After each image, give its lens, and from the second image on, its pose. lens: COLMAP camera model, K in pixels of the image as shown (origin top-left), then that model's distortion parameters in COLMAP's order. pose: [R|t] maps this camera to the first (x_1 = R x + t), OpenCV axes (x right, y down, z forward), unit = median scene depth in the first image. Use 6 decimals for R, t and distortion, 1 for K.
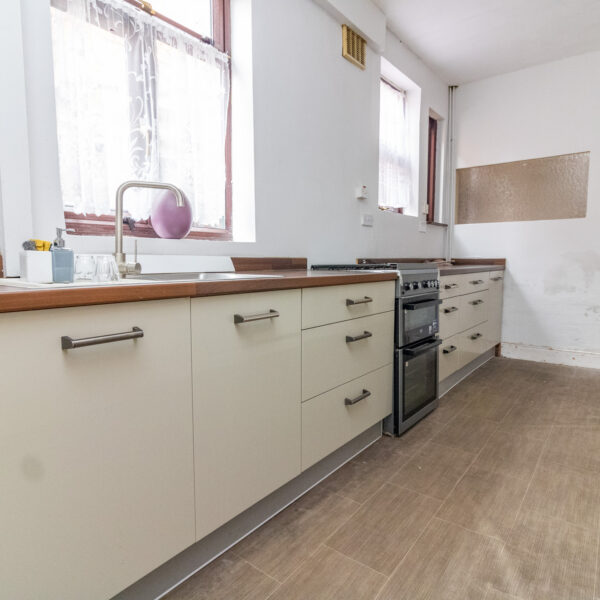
lens RADIAL K [[407.7, 0, 298.2], [0, 407.7, 294.8], [0, 0, 1]] dist [0.005639, 0.000902]
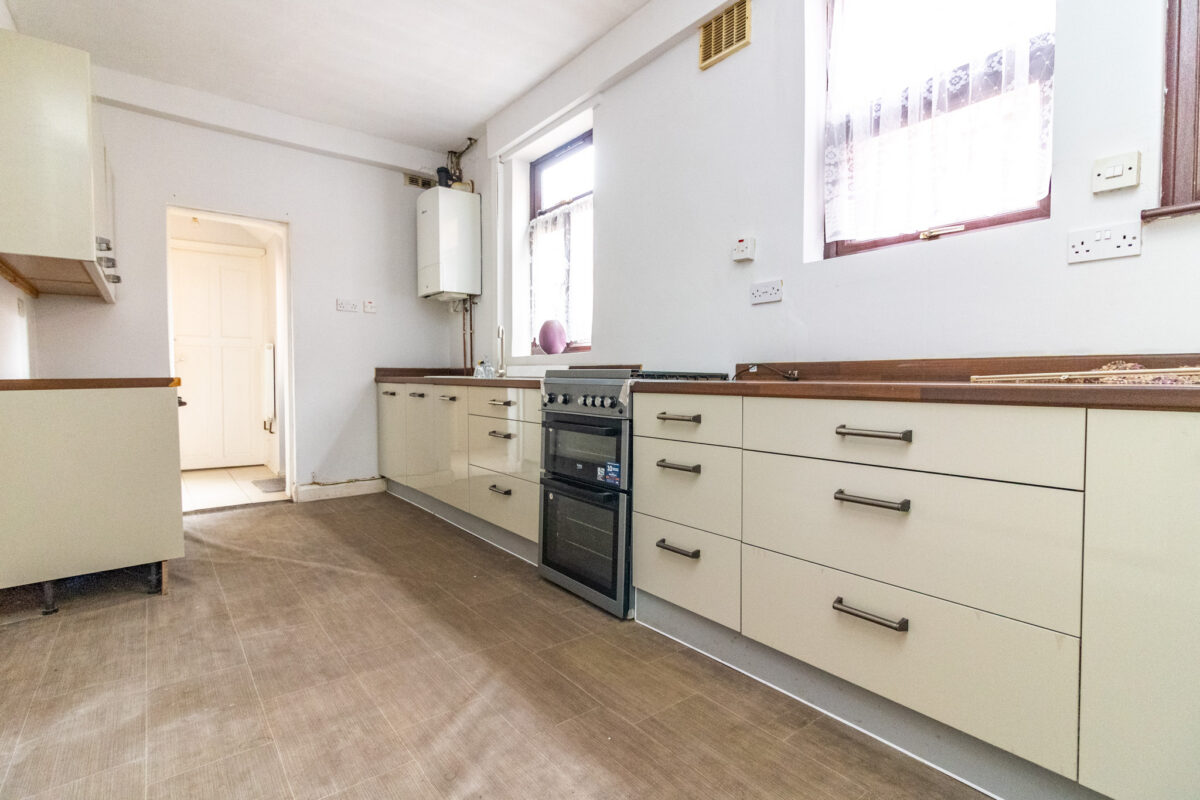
lens RADIAL K [[557.5, 0, 606.3], [0, 557.5, 395.3], [0, 0, 1]] dist [0.005352, 0.002055]
pose [[-0.218626, 0.028652, -0.975388, 1.327943], [-0.088625, 0.994855, 0.049089, -0.089610], [0.971776, 0.097176, -0.214961, 1.351351]]
